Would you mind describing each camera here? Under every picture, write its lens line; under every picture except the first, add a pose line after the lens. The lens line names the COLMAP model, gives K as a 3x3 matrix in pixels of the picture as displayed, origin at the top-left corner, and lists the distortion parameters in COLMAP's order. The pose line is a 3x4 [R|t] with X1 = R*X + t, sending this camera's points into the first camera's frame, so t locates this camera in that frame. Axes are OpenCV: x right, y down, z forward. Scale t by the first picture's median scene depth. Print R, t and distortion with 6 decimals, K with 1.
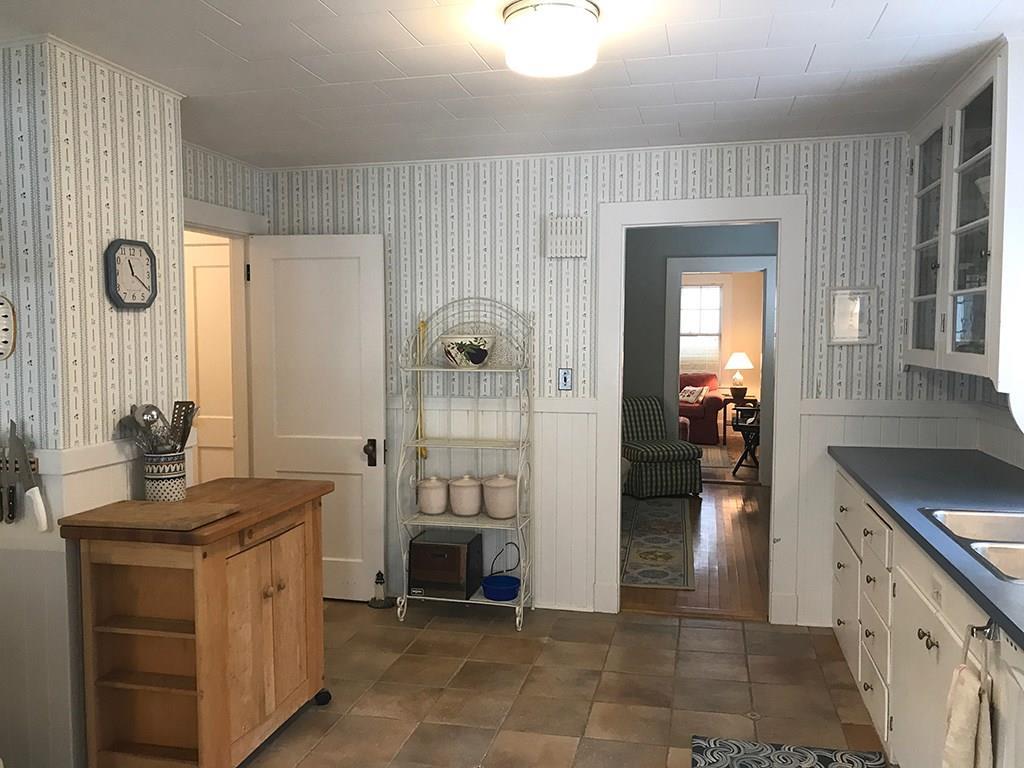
lens RADIAL K [[826.0, 0, 507.8], [0, 826.0, 384.9], [0, 0, 1]] dist [0.014823, -0.049705]
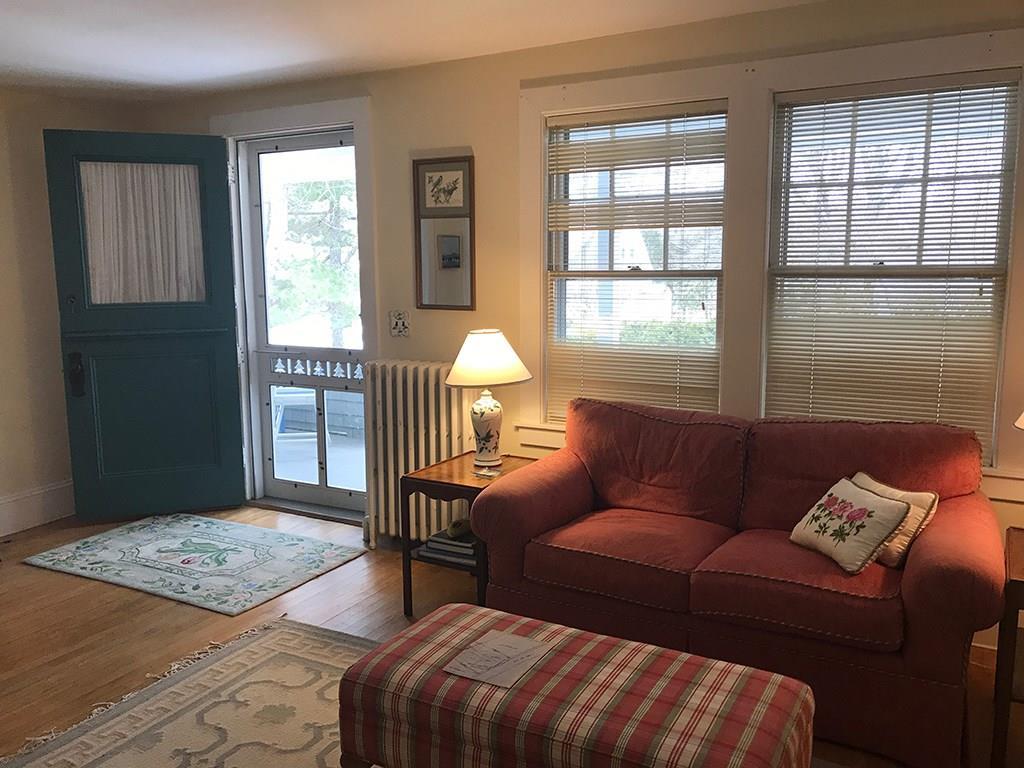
lens RADIAL K [[826.0, 0, 514.6], [0, 826.0, 383.3], [0, 0, 1]] dist [0.014823, -0.049705]
pose [[0.961874, 0.020813, -0.272698, 0.240925], [-0.003293, 0.997909, 0.064547, -0.055004], [0.273472, -0.061188, 0.959932, 0.938491]]
